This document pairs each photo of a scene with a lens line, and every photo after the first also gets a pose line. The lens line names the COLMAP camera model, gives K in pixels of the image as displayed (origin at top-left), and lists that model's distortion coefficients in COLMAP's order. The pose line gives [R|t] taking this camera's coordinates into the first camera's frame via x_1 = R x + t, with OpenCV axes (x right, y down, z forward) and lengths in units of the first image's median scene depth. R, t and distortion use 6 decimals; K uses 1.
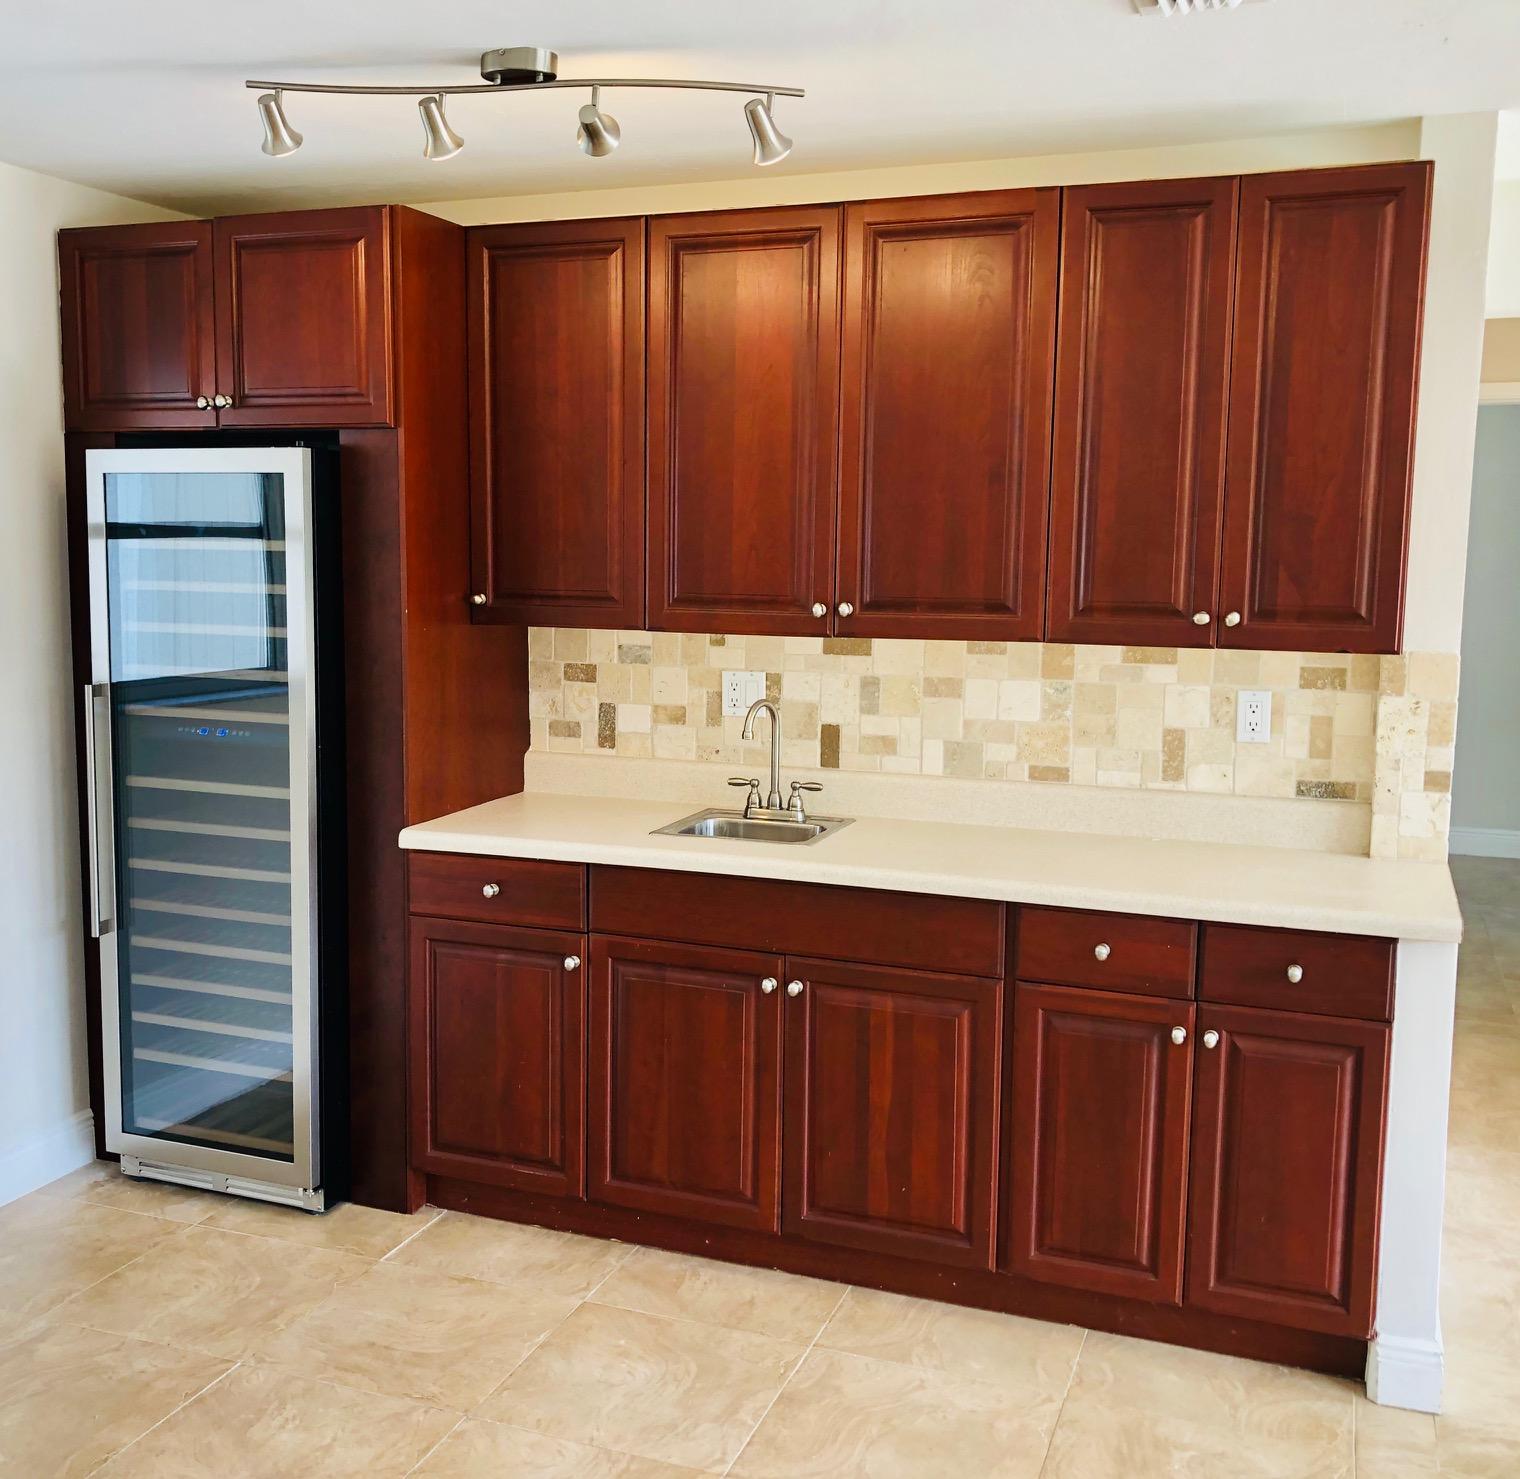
lens RADIAL K [[1673.2, 0, 759.3], [0, 1673.2, 740.8], [0, 0, 1]] dist [0.028309, 0.000000]
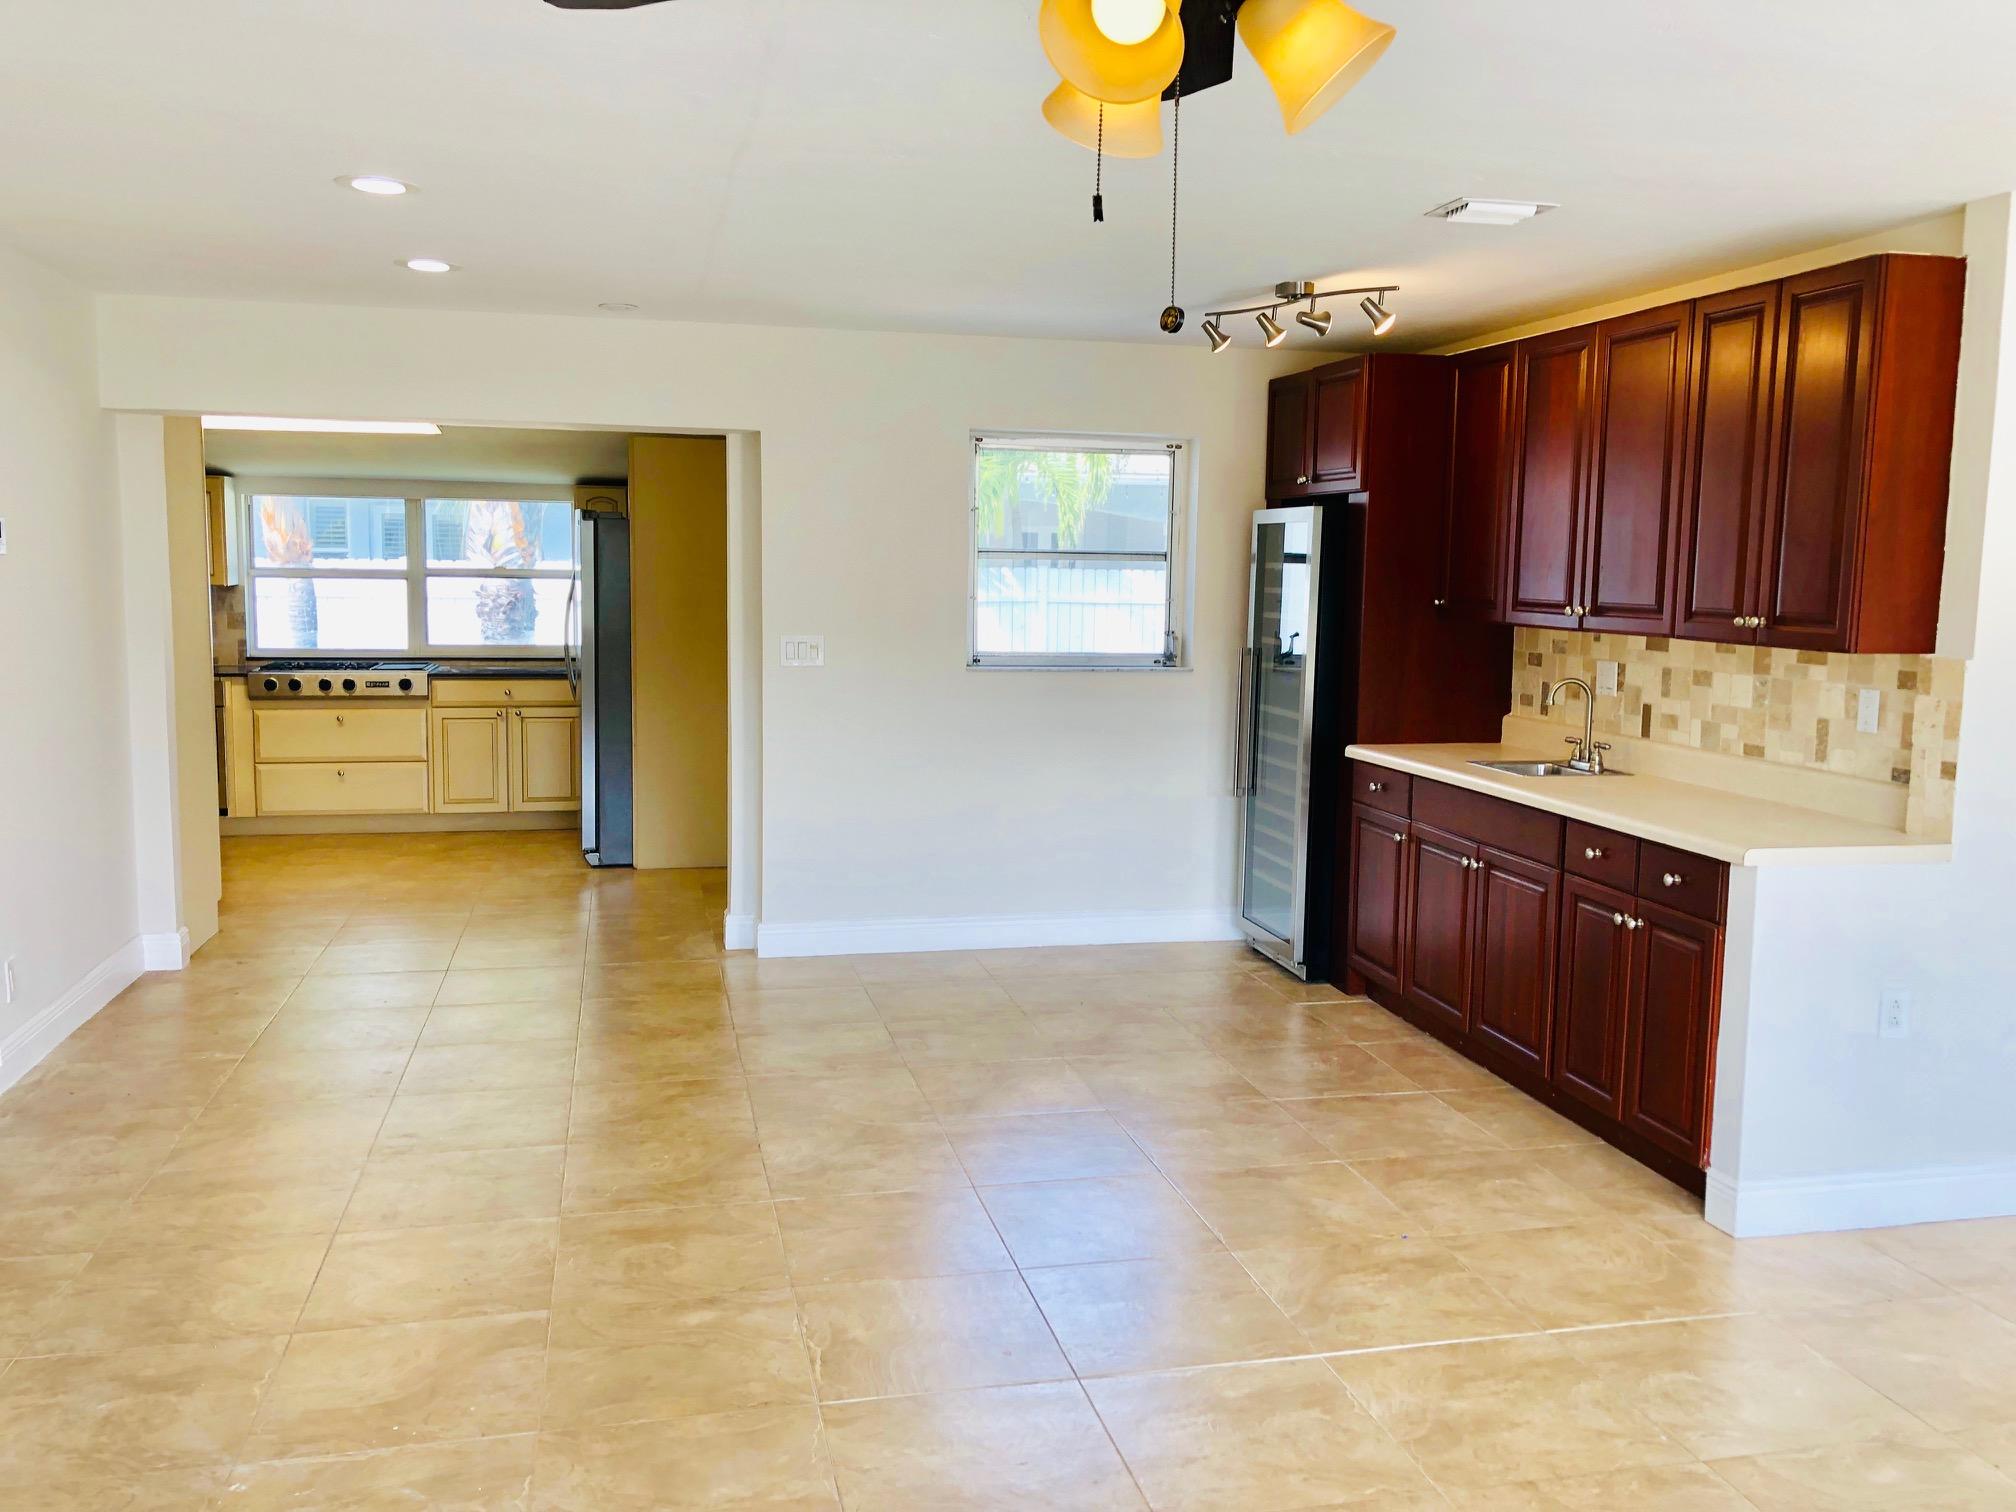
lens RADIAL K [[1673.2, 0, 1008.9], [0, 1673.2, 753.2], [0, 0, 1]] dist [0.008479, -0.012690]
pose [[0.569524, 0.095978, -0.816352, 0.889859], [-0.113854, 0.992797, 0.037293, 0.038917], [0.814051, 0.071705, 0.576350, -0.171063]]
